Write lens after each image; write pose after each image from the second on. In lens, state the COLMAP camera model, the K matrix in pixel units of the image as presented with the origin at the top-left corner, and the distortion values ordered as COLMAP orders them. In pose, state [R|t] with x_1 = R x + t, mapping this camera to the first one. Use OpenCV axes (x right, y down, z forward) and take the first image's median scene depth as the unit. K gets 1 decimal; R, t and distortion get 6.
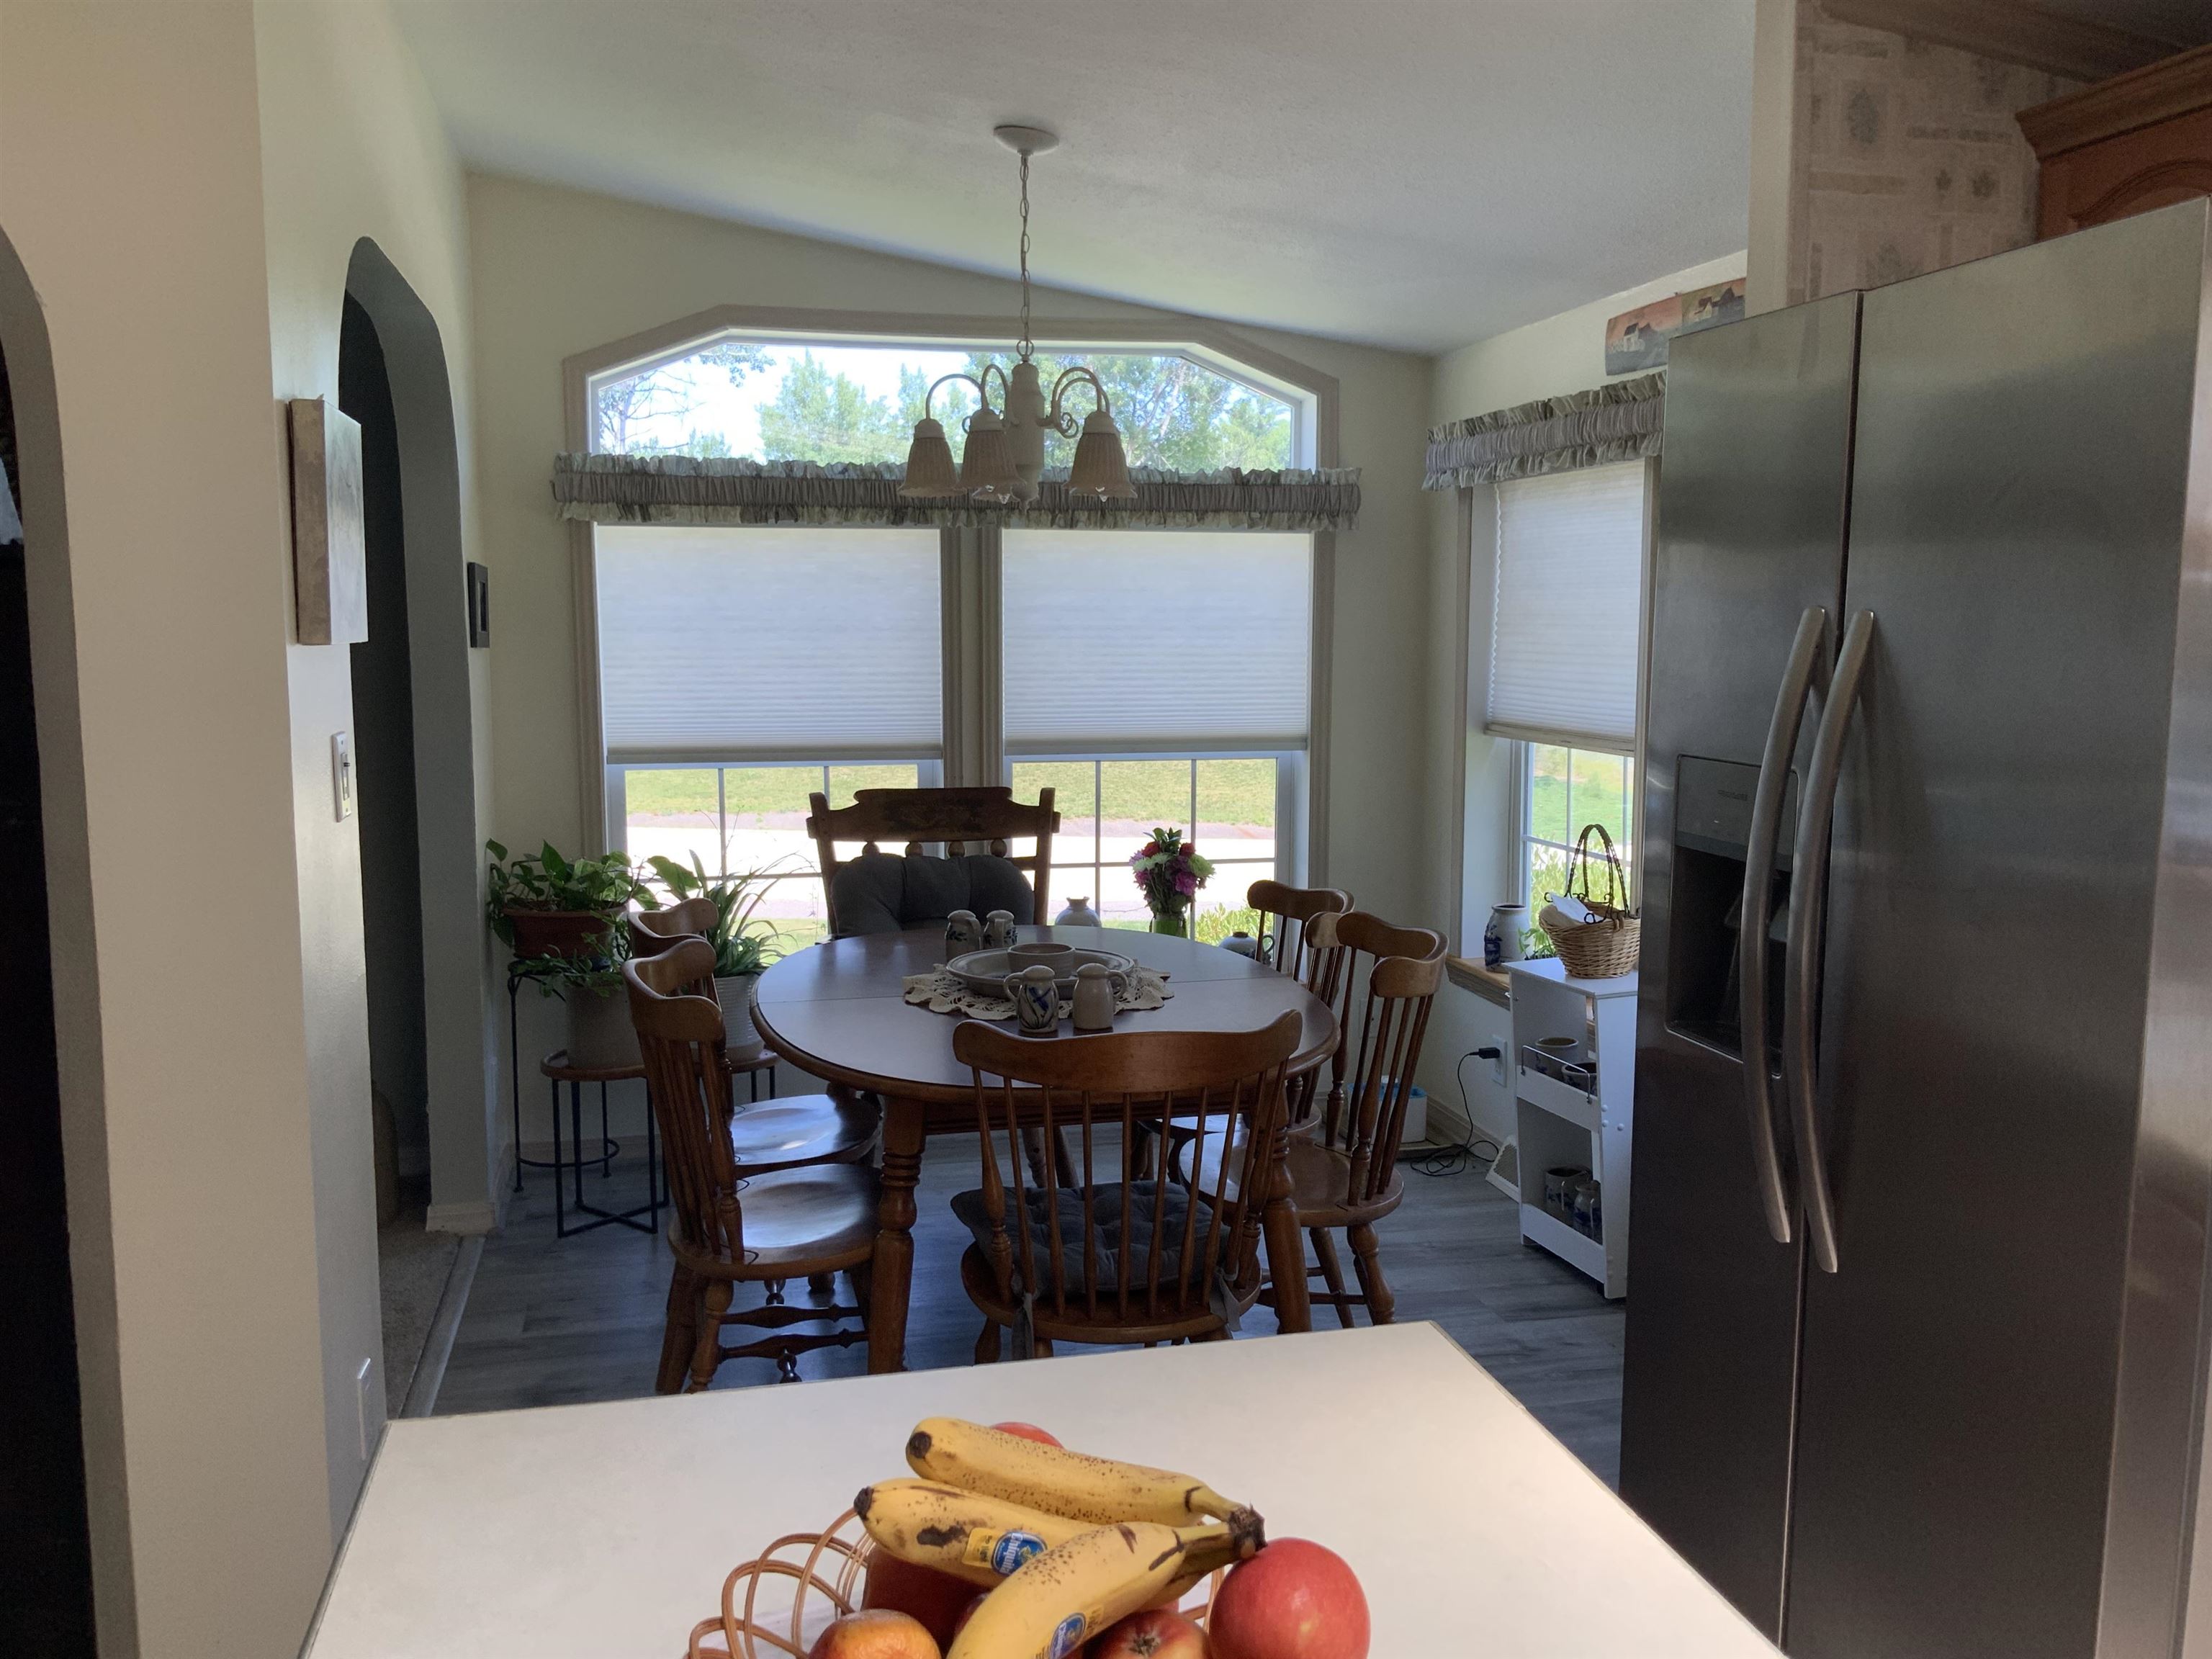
lens RADIAL K [[1829.8, 0, 1094.8], [0, 1829.8, 830.2], [0, 0, 1]] dist [0.058466, -0.096373]
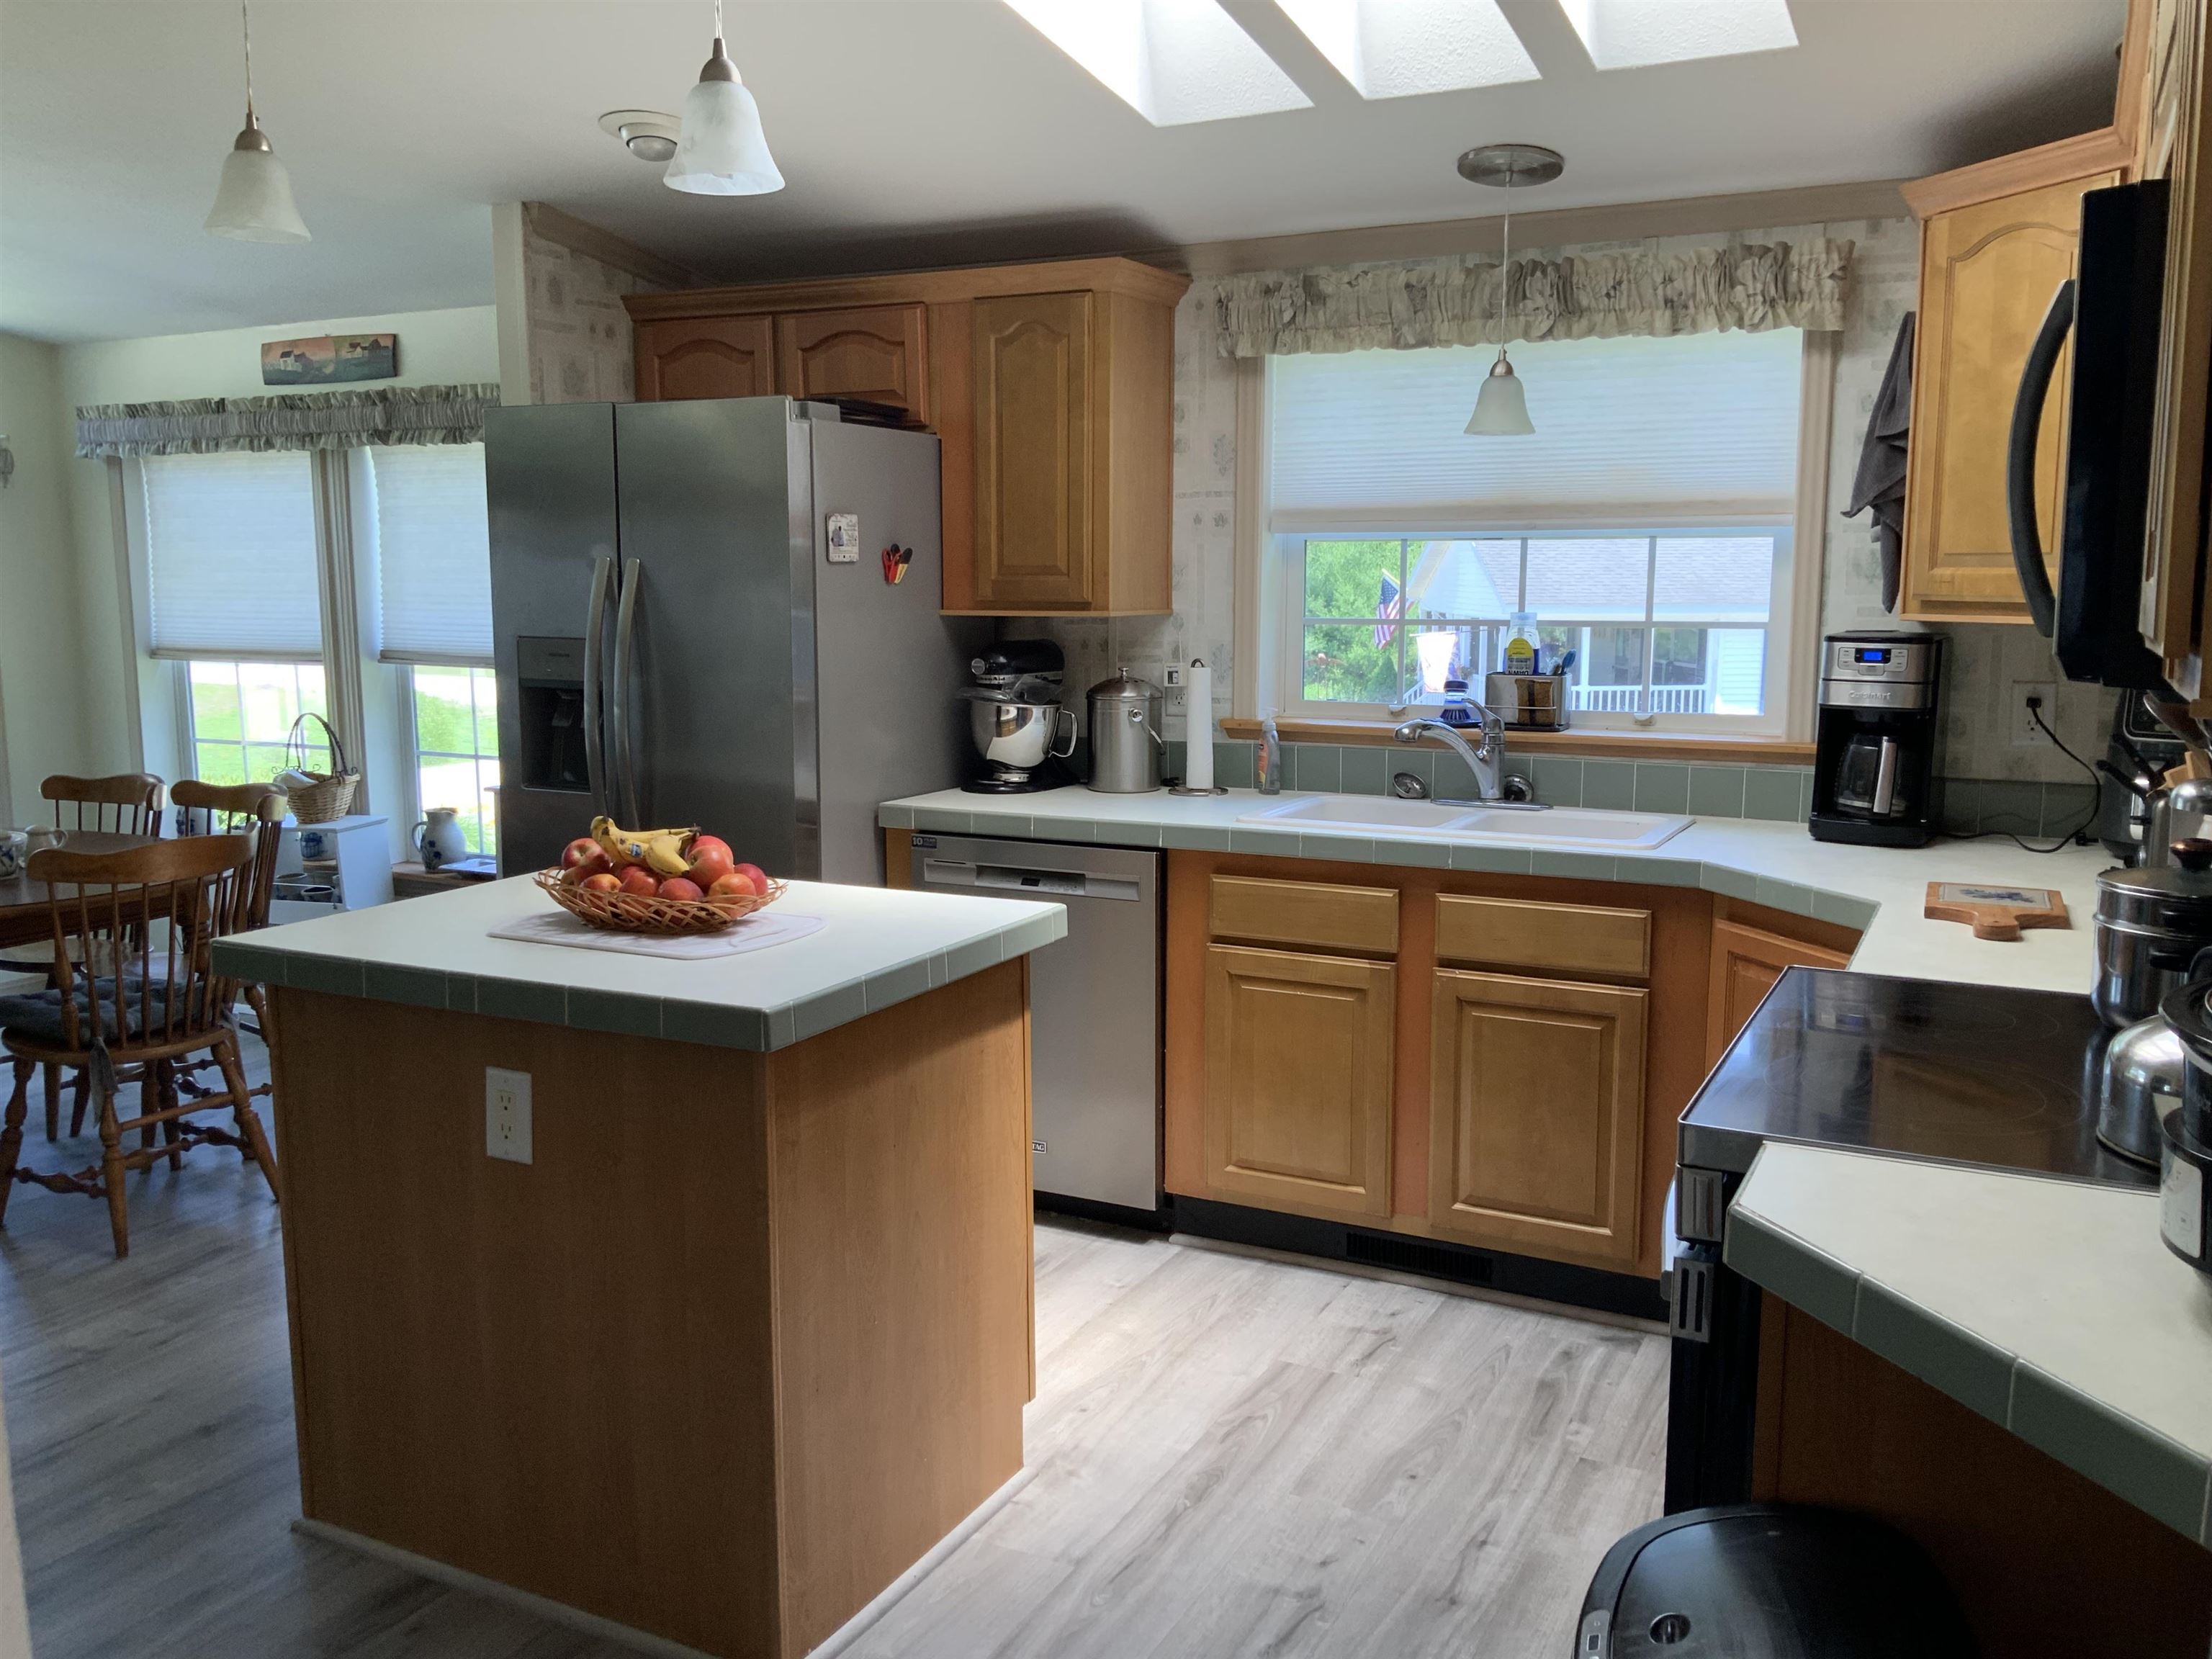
lens RADIAL K [[1829.8, 0, 1094.6], [0, 1829.8, 834.4], [0, 0, 1]] dist [0.058466, -0.096373]
pose [[0.631510, -0.122125, 0.765690, -0.457685], [0.095243, 0.992258, 0.079709, 0.035883], [-0.769496, 0.022589, 0.638252, -0.366471]]
